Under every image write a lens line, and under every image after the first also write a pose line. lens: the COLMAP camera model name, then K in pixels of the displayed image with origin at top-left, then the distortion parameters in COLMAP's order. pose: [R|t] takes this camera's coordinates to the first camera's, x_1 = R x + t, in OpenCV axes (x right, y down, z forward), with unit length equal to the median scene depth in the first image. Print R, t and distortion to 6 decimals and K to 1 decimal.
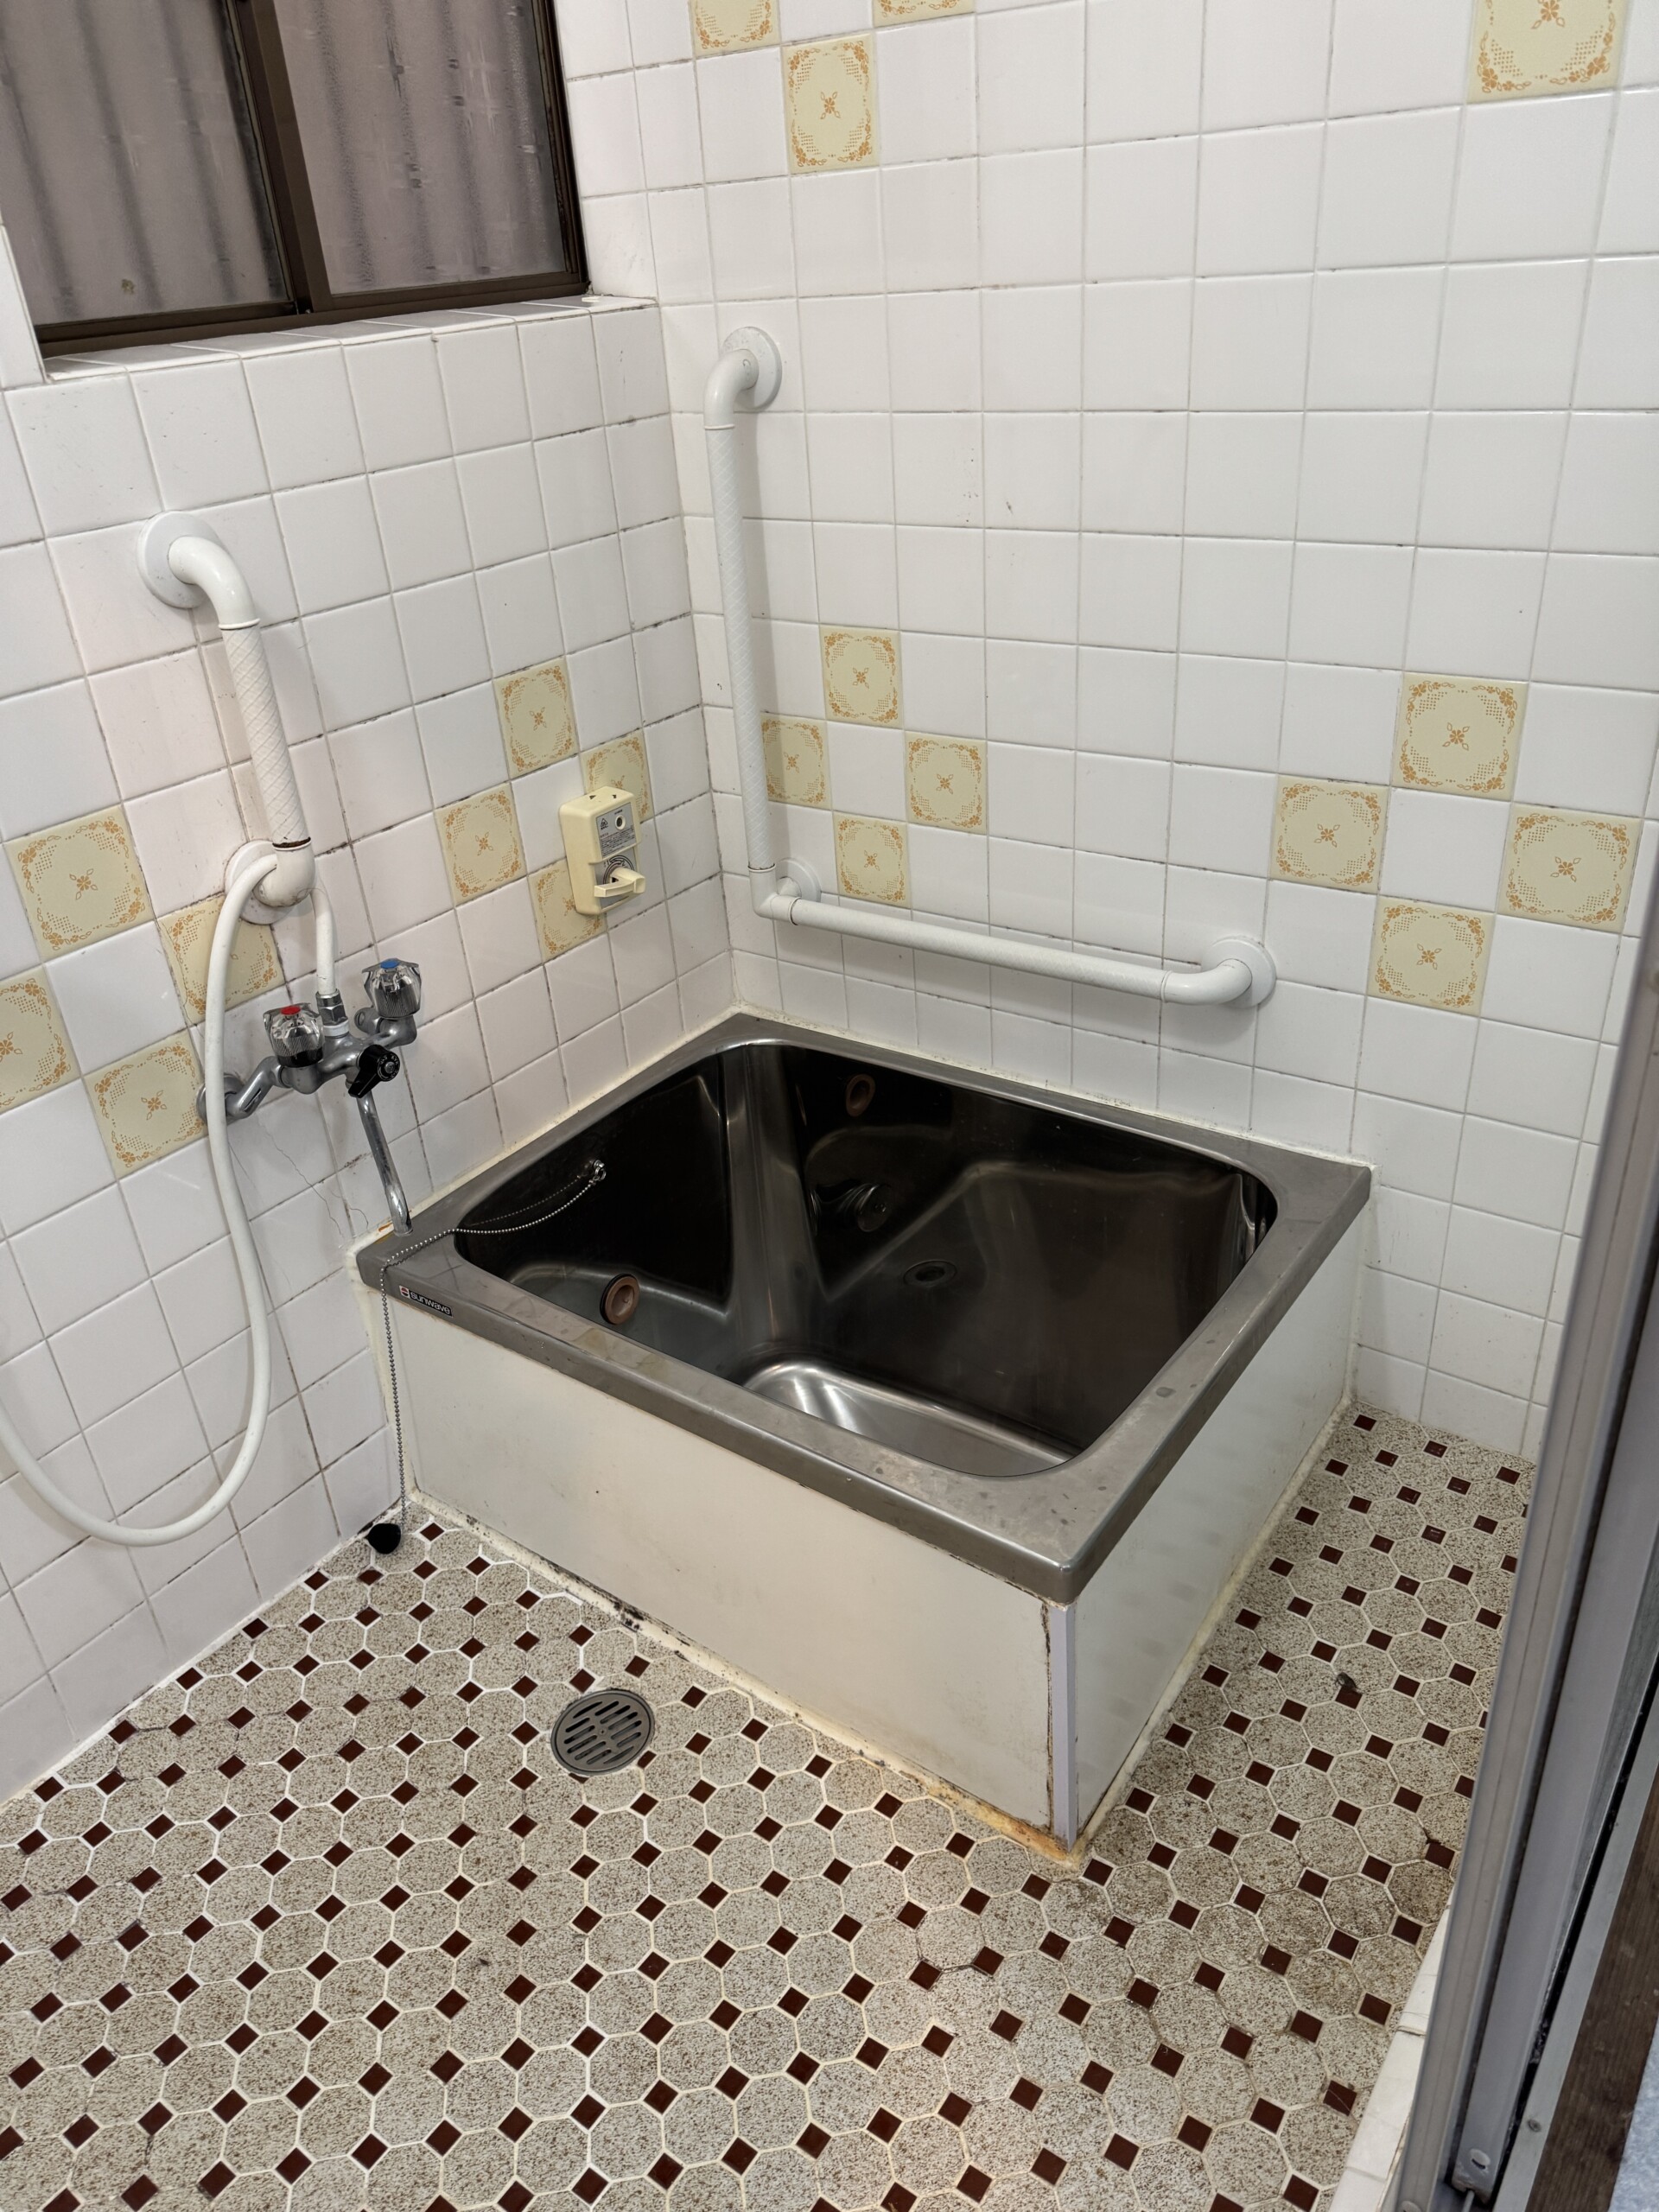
lens RADIAL K [[1565.9, 0, 818.3], [0, 1565.9, 1110.2], [0, 0, 1]] dist [0.042294, -0.047003]
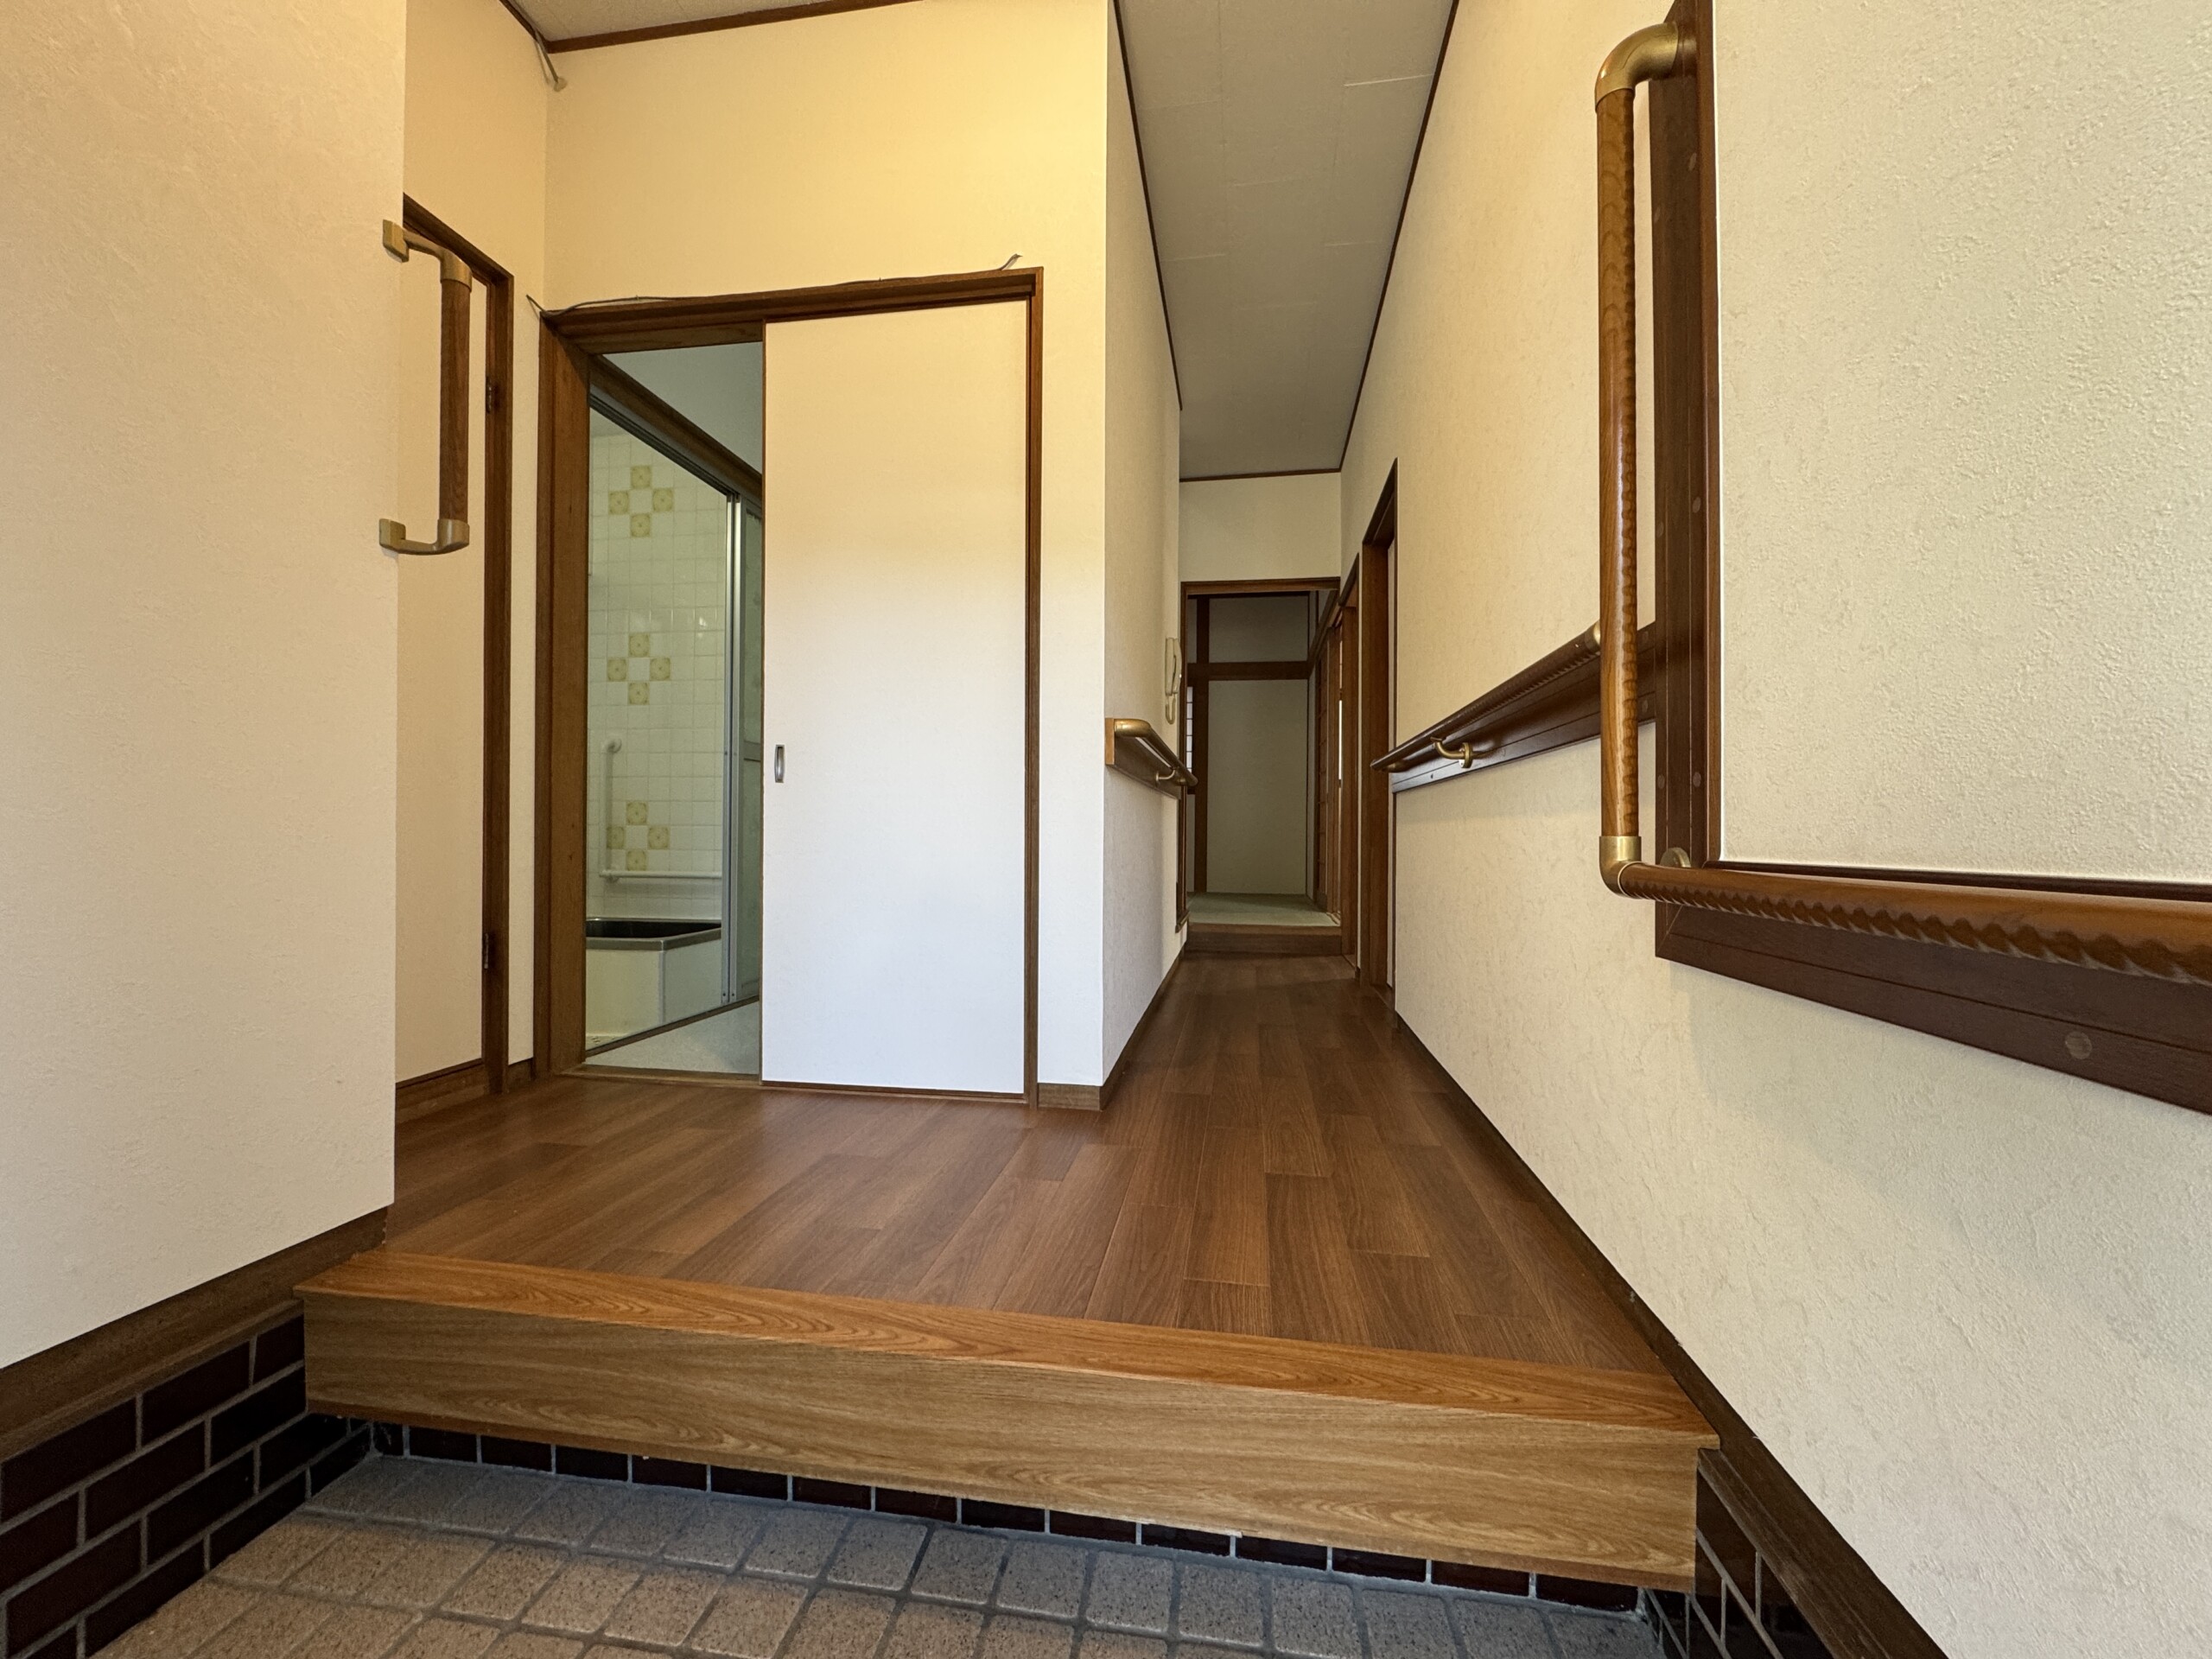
lens RADIAL K [[878.4, 0, 1115.4], [0, 878.4, 825.9], [0, 0, 1]] dist [-0.001787, -0.000035]
pose [[0.886961, 0.081582, 0.454582, 0.108151], [0.160201, 0.868817, -0.468500, 1.136714], [-0.433170, 0.488366, 0.757538, -1.375471]]
